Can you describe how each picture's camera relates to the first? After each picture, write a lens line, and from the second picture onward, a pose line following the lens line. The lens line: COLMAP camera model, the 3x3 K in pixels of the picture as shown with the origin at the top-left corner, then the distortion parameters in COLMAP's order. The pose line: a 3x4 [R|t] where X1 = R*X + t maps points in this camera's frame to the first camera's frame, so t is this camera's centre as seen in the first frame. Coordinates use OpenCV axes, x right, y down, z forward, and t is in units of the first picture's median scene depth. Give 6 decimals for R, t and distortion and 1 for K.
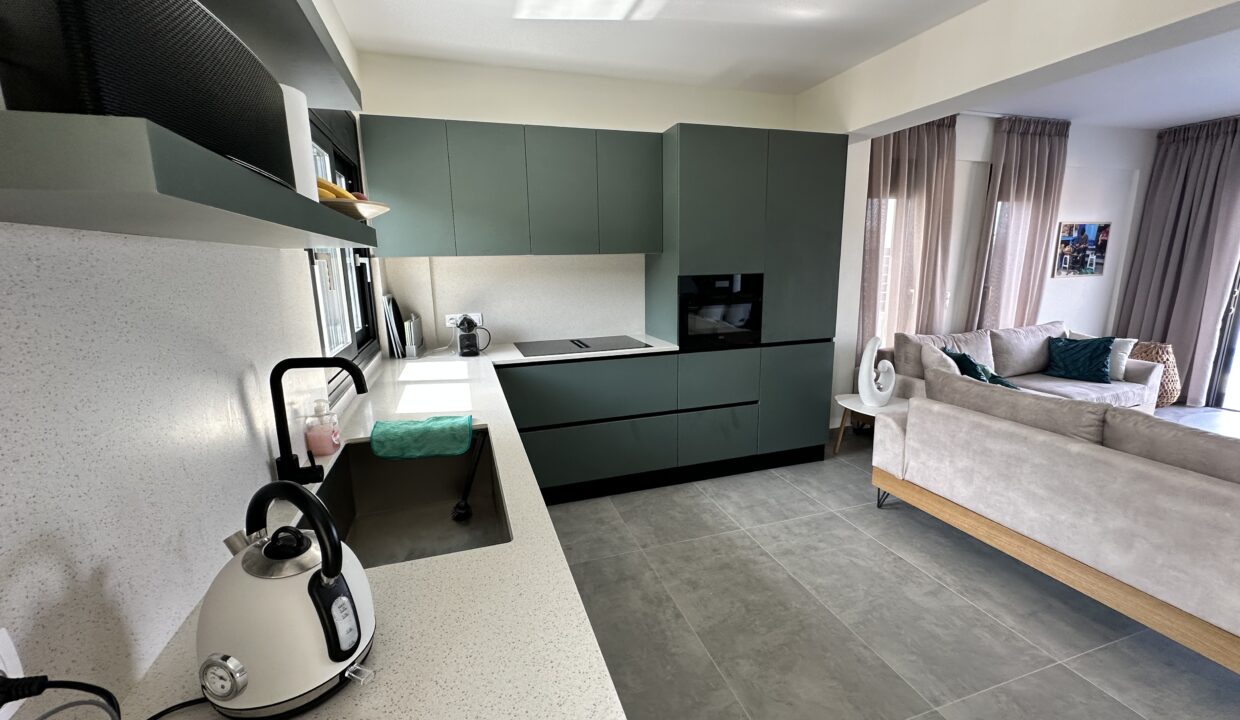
lens RADIAL K [[495.5, 0, 620.1], [0, 495.5, 361.7], [0, 0, 1]] dist [0.002195, 0.000314]
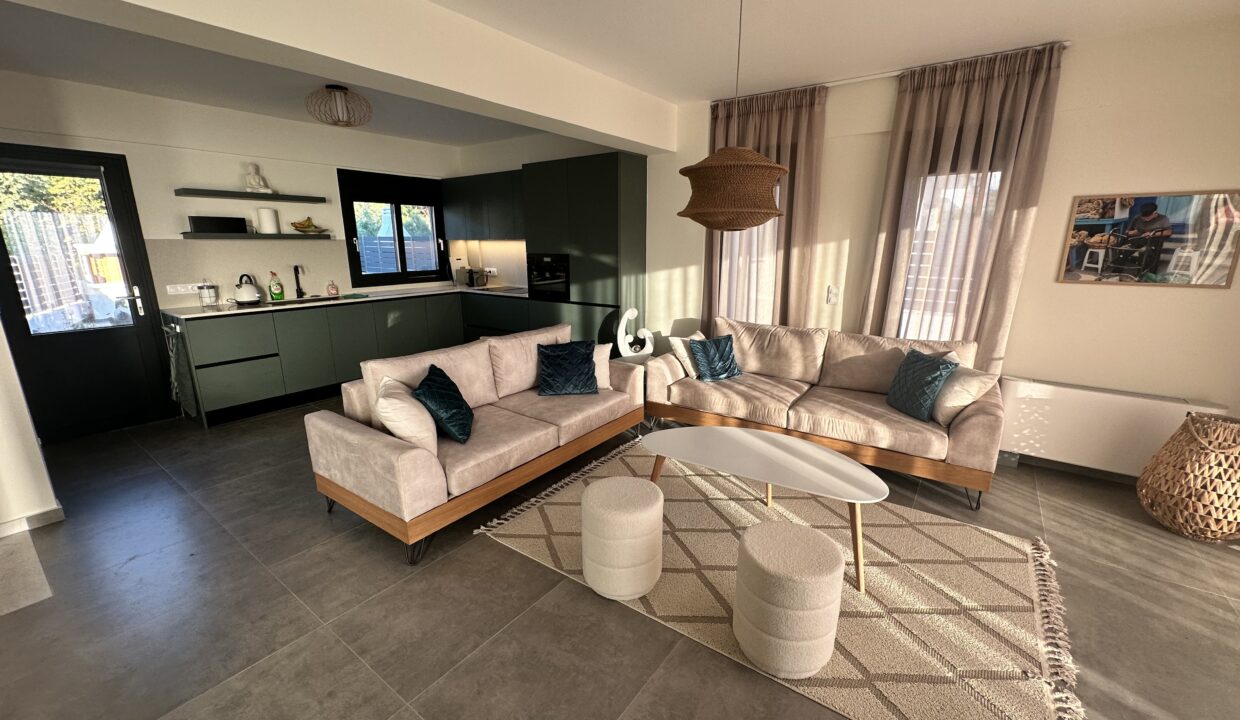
lens RADIAL K [[495.5, 0, 620.1], [0, 495.5, 361.7], [0, 0, 1]] dist [0.002195, 0.000314]
pose [[0.584304, 0.211236, -0.783561, 1.084813], [-0.168118, 0.976092, 0.137773, -0.061181], [0.793930, 0.051229, 0.605847, 0.150696]]
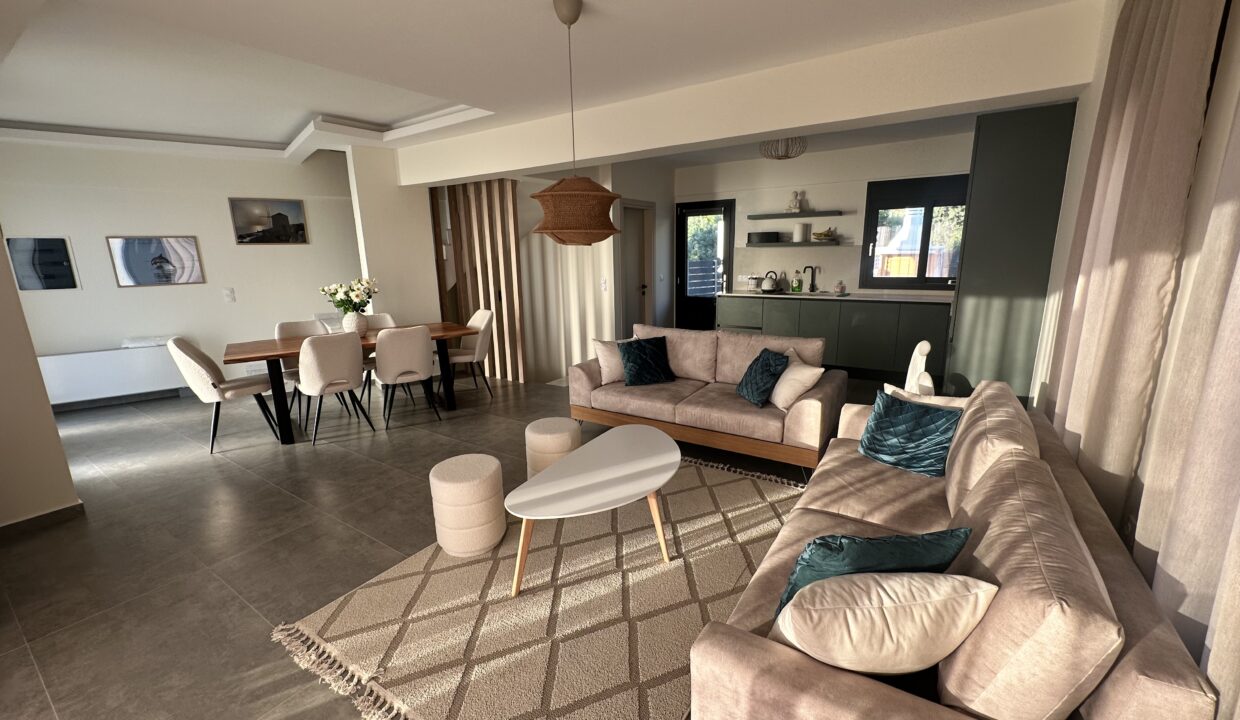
lens RADIAL K [[499.5, 0, 620.0], [0, 499.5, 360.0], [0, 0, 1]] dist [-0.002885, -0.000089]
pose [[-0.785366, 0.166924, -0.596101, 1.066615], [-0.086859, 0.923715, 0.373102, -0.224928], [0.612907, 0.344799, -0.710956, 0.965027]]
